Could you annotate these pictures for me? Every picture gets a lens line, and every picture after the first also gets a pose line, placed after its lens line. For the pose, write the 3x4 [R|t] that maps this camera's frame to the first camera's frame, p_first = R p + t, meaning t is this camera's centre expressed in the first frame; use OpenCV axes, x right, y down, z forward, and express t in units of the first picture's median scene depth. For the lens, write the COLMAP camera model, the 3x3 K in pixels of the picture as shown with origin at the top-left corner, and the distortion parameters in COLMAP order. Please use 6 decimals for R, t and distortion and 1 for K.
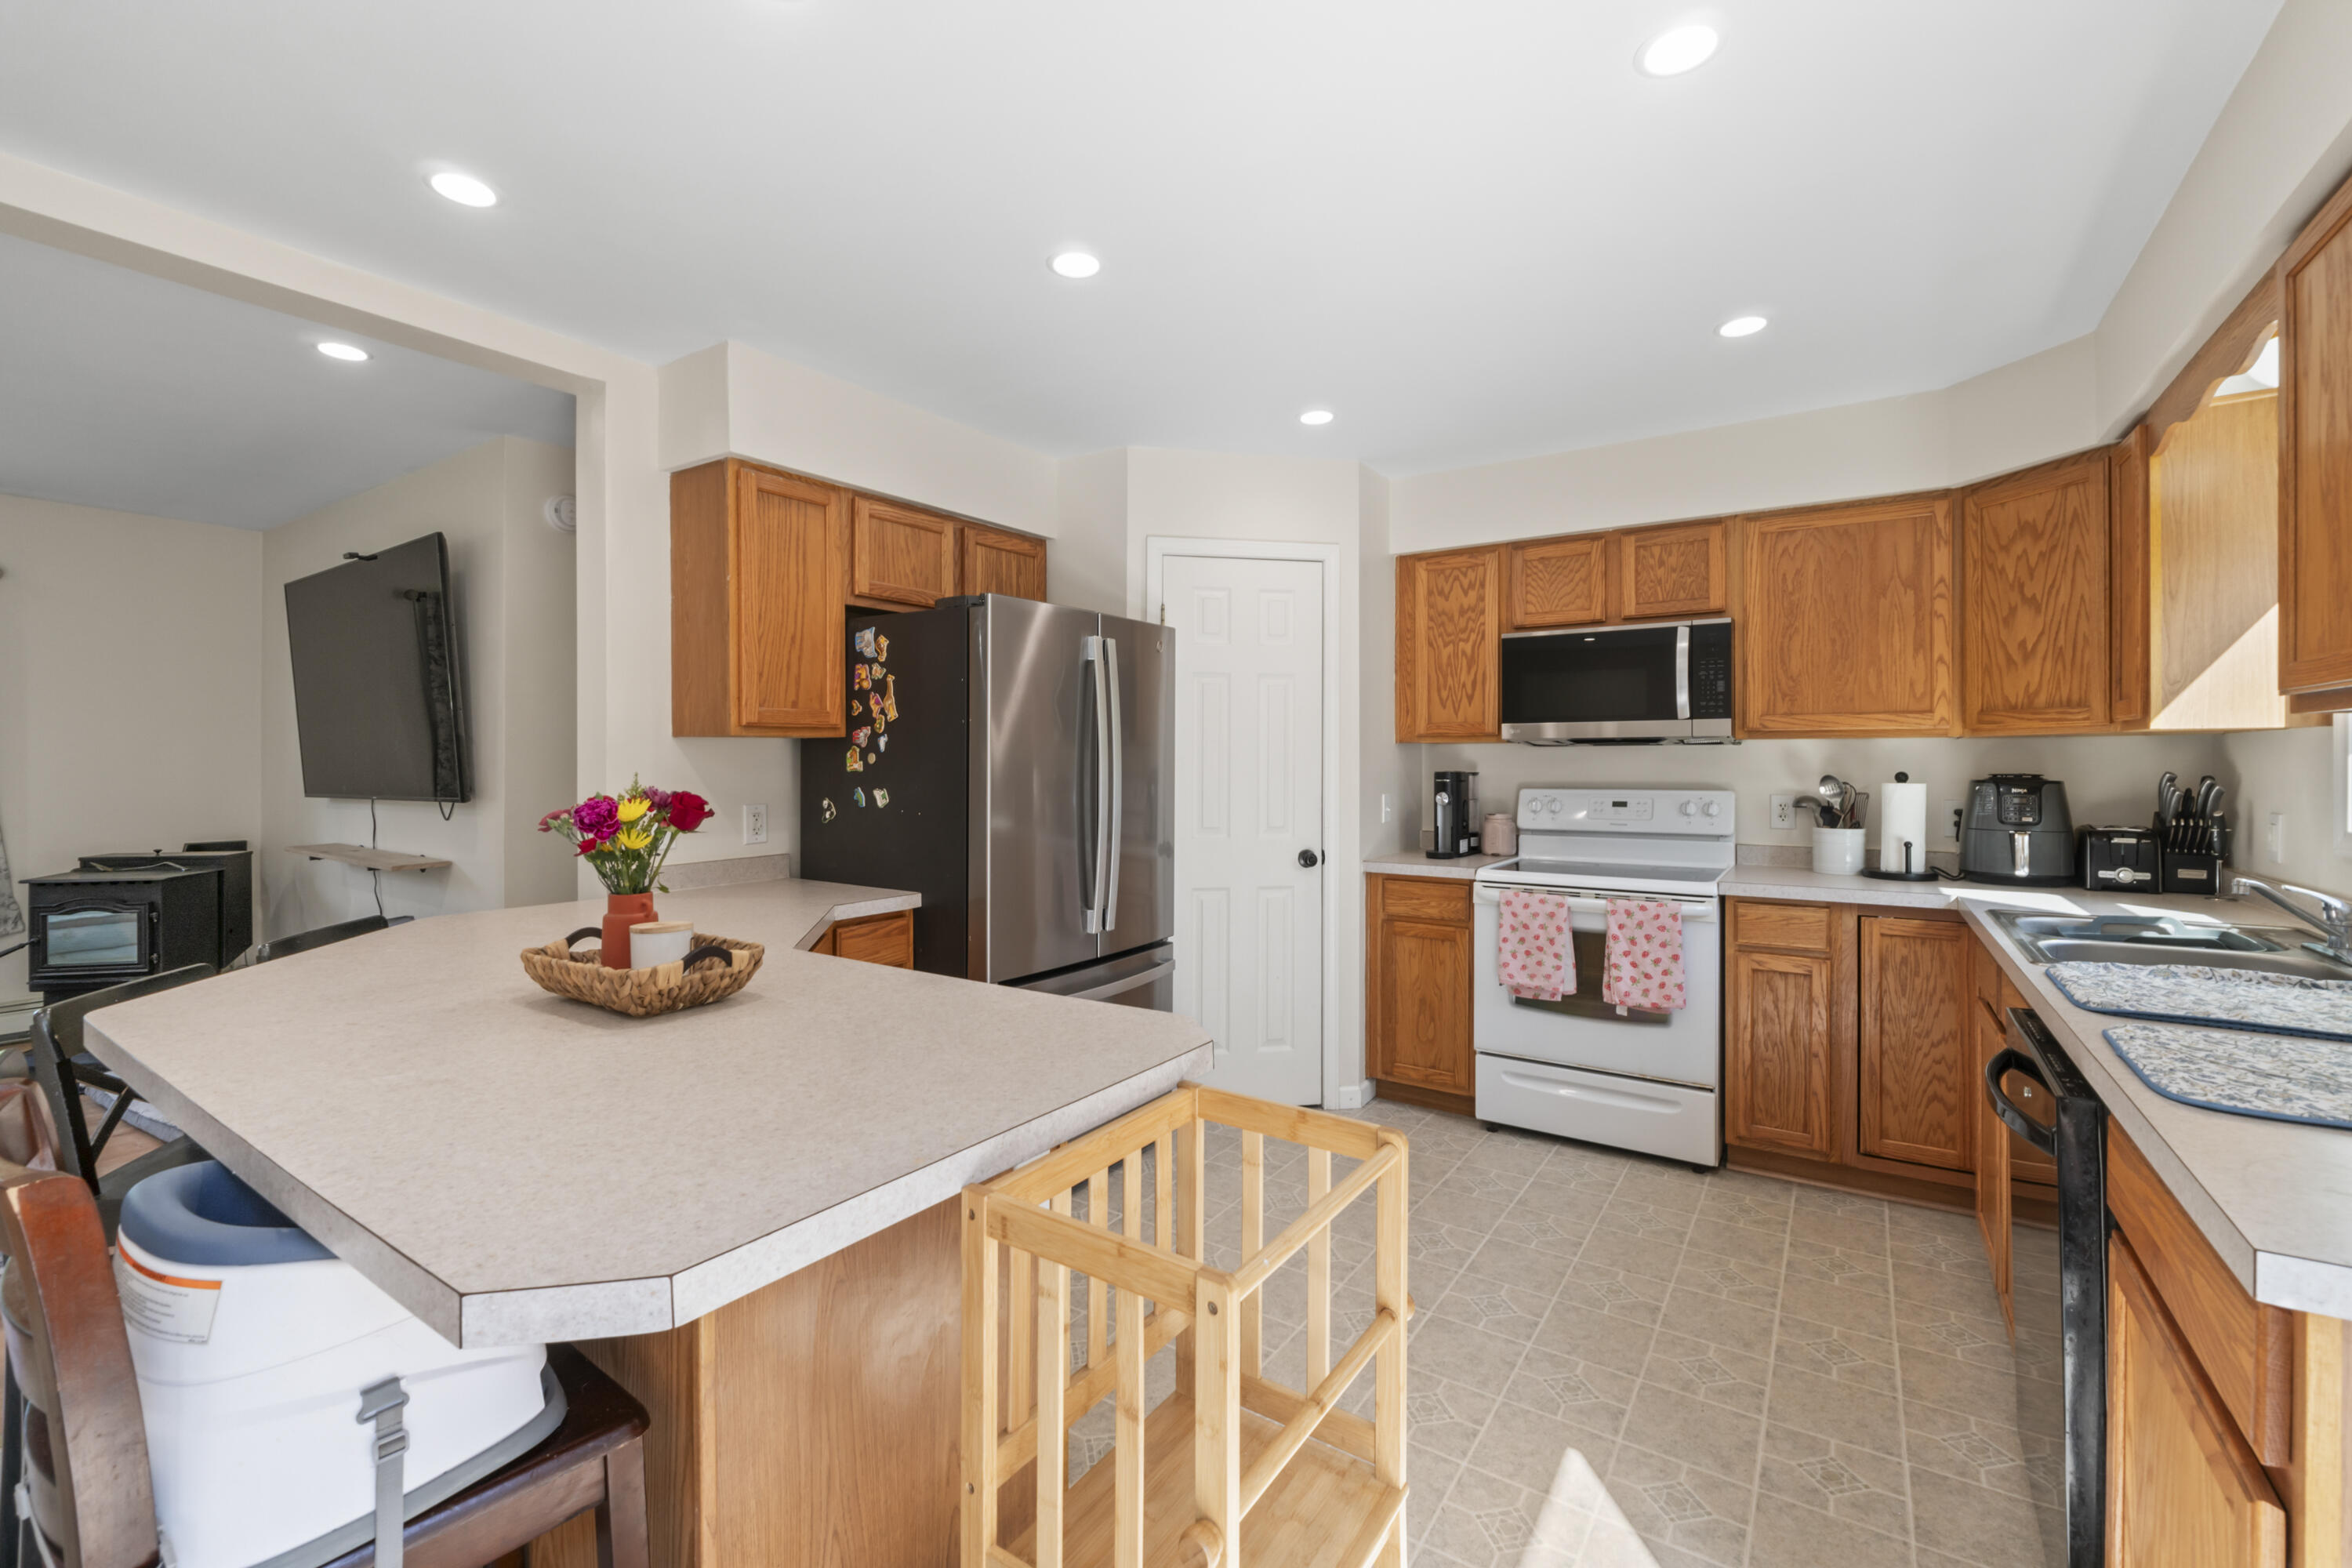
lens RADIAL K [[998.6, 0, 1144.2], [0, 998.6, 766.1], [0, 0, 1]] dist [-0.010700, 0.001216]
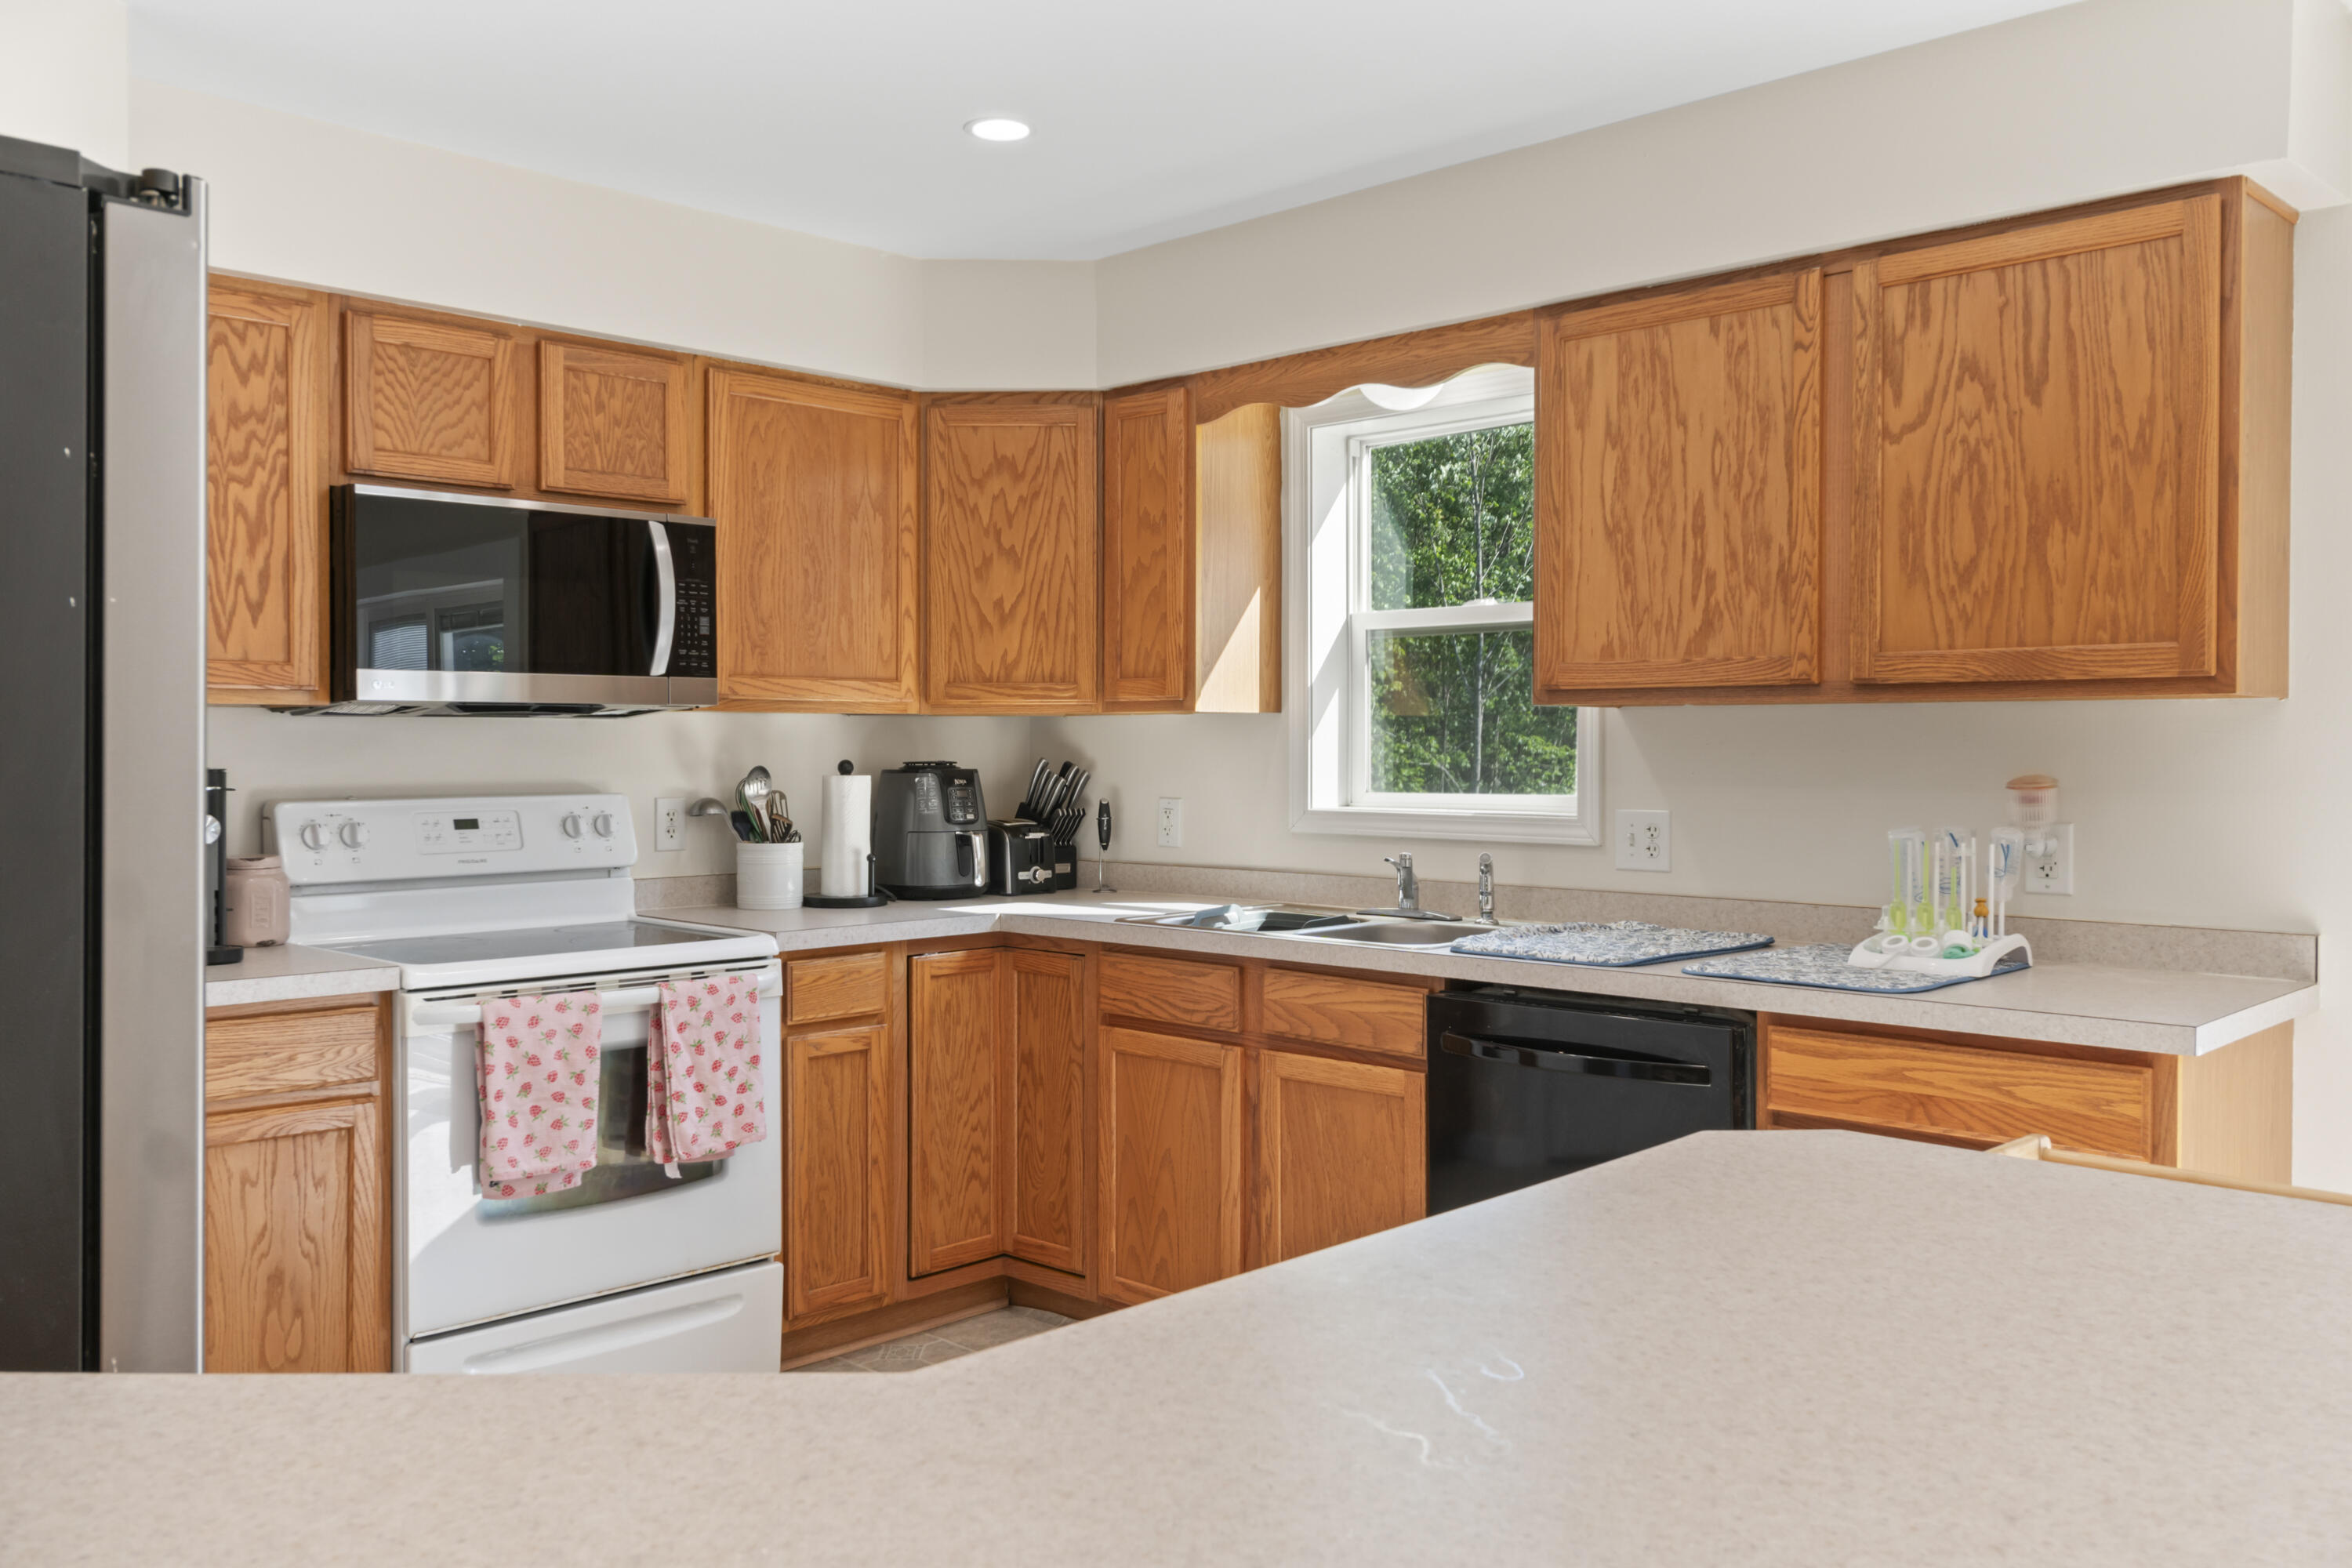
lens RADIAL K [[1831.1, 0, 1201.8], [0, 1831.1, 777.9], [0, 0, 1]] dist [-0.006878, 0.002714]
pose [[0.158068, -0.017213, 0.987278, -0.538915], [0.004897, 0.999849, 0.016648, -0.002125], [-0.987416, 0.002203, 0.158128, 0.534135]]
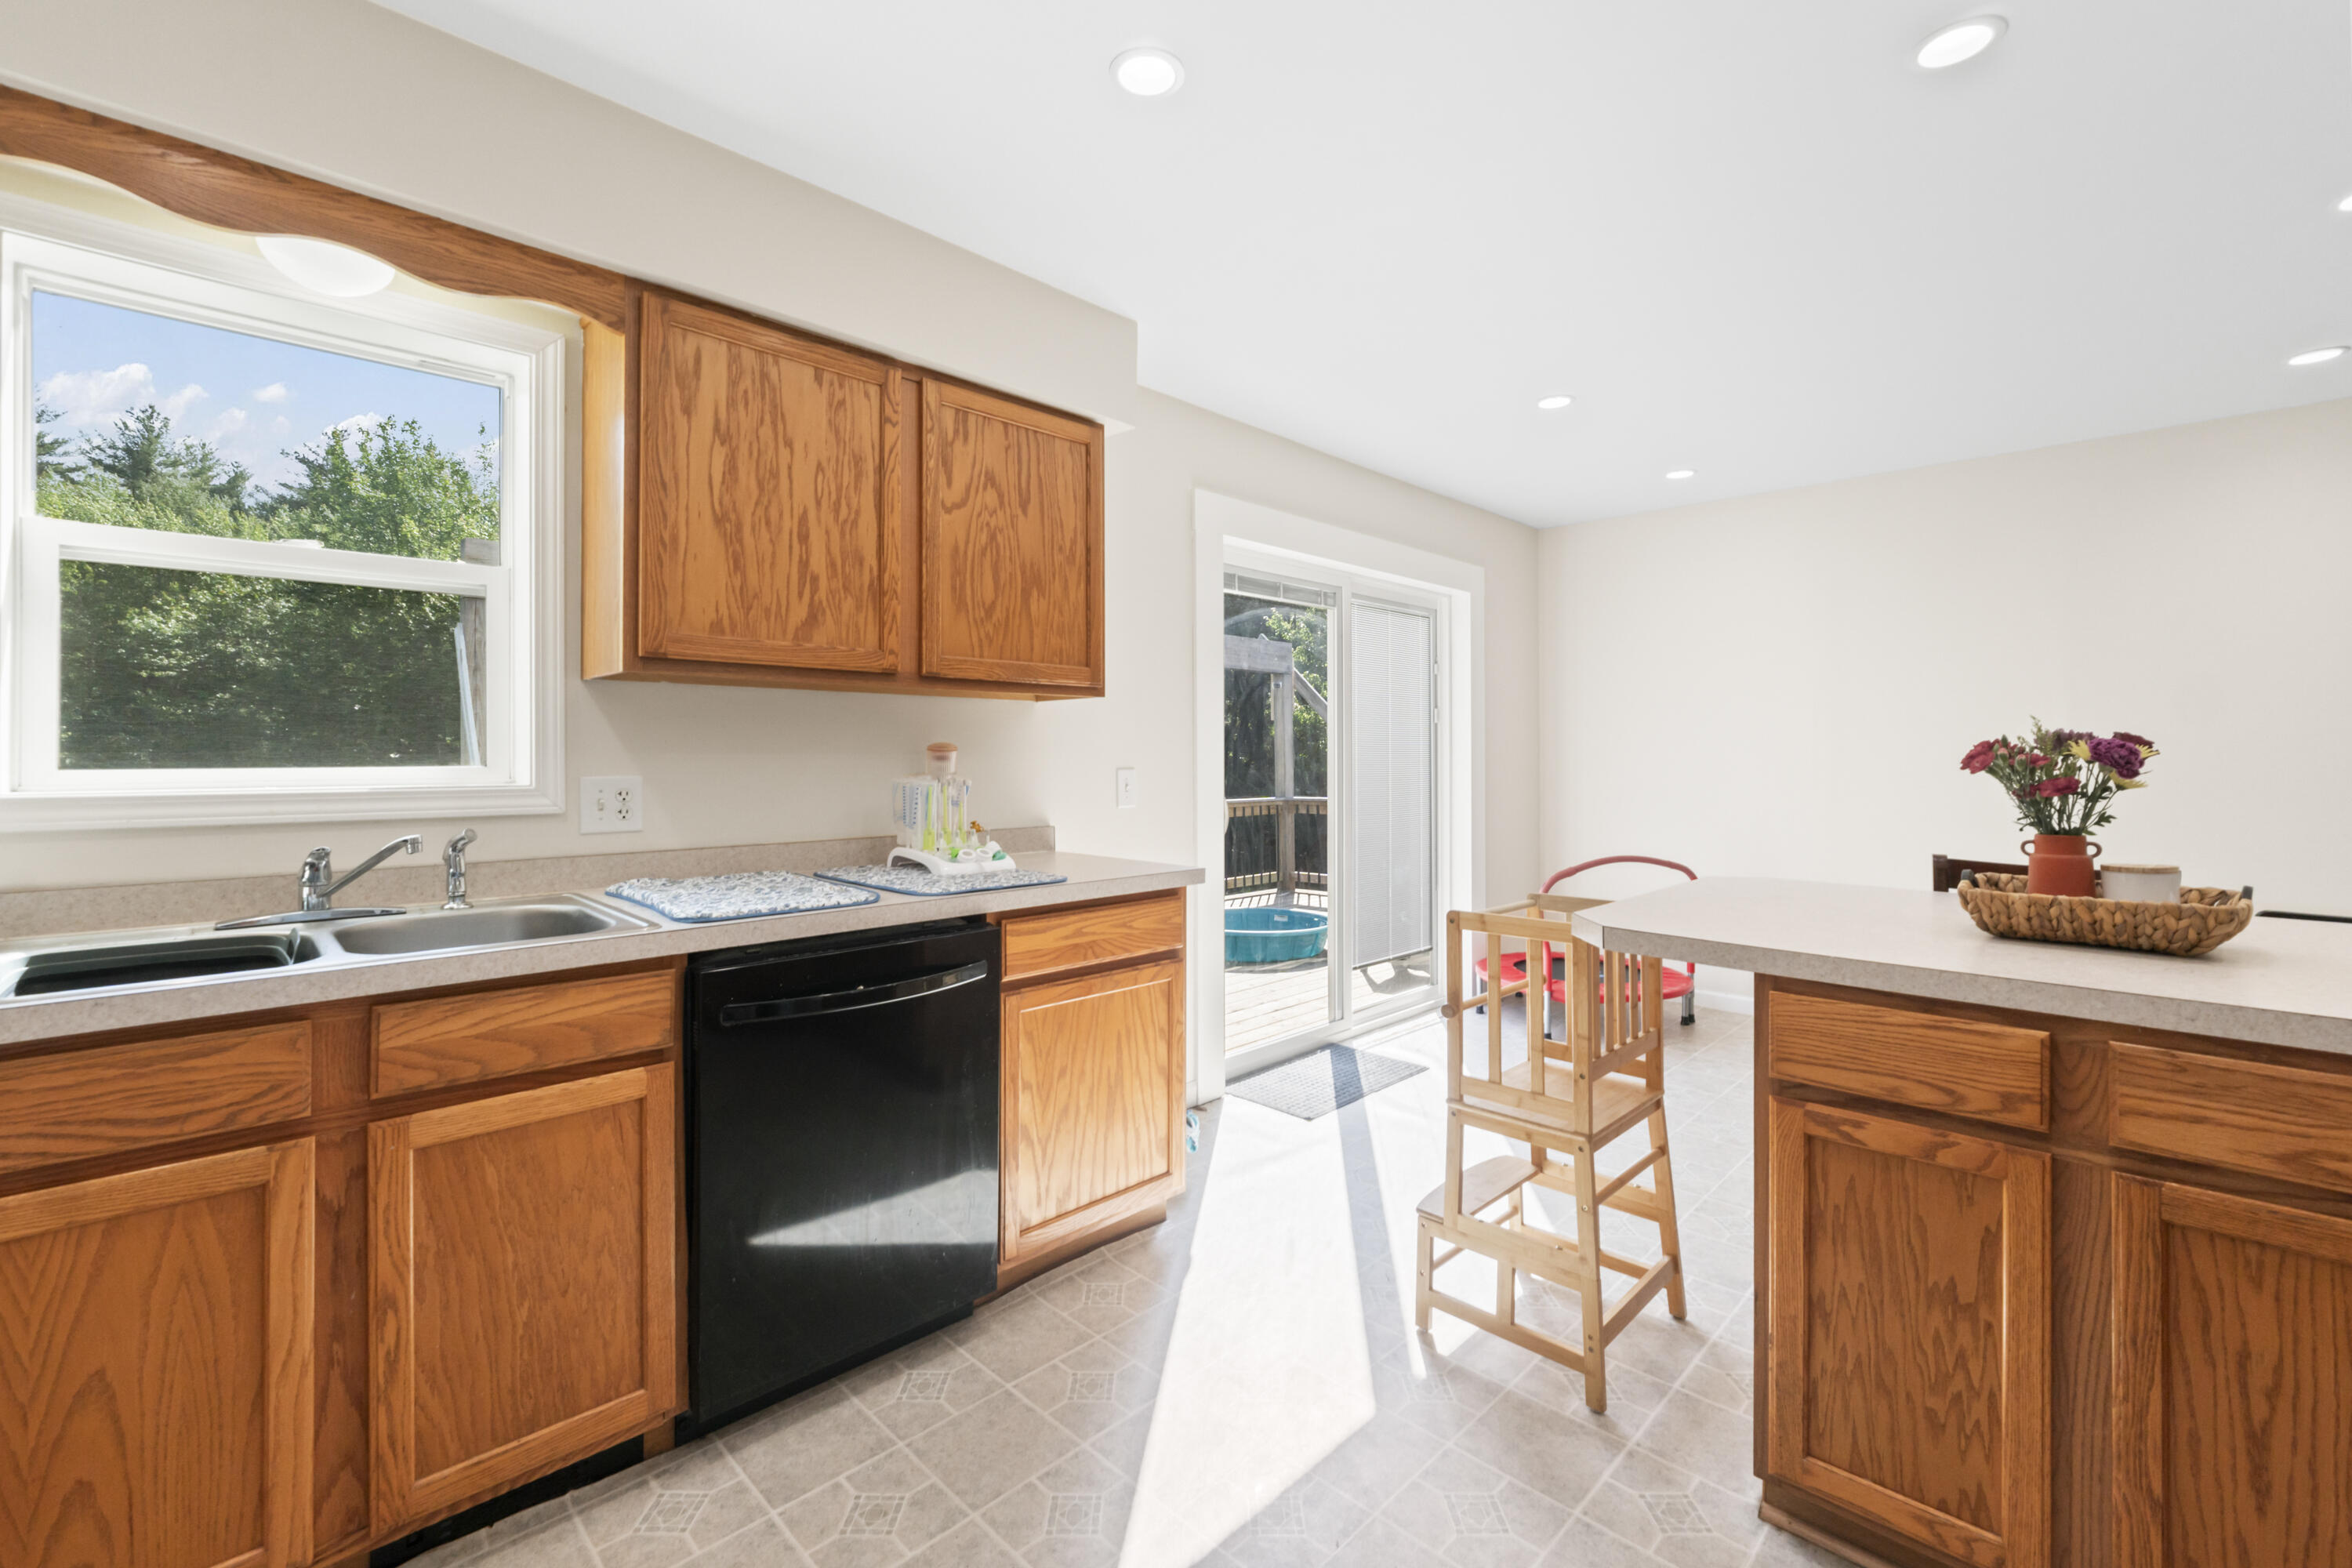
lens RADIAL K [[998.6, 0, 1185.2], [0, 998.6, 747.1], [0, 0, 1]] dist [-0.010700, 0.001216]
pose [[-0.983896, 0.000211, 0.178739, 0.157500], [-0.000090, 0.999999, -0.001678, 0.020234], [-0.178739, -0.001667, -0.983895, 1.046814]]
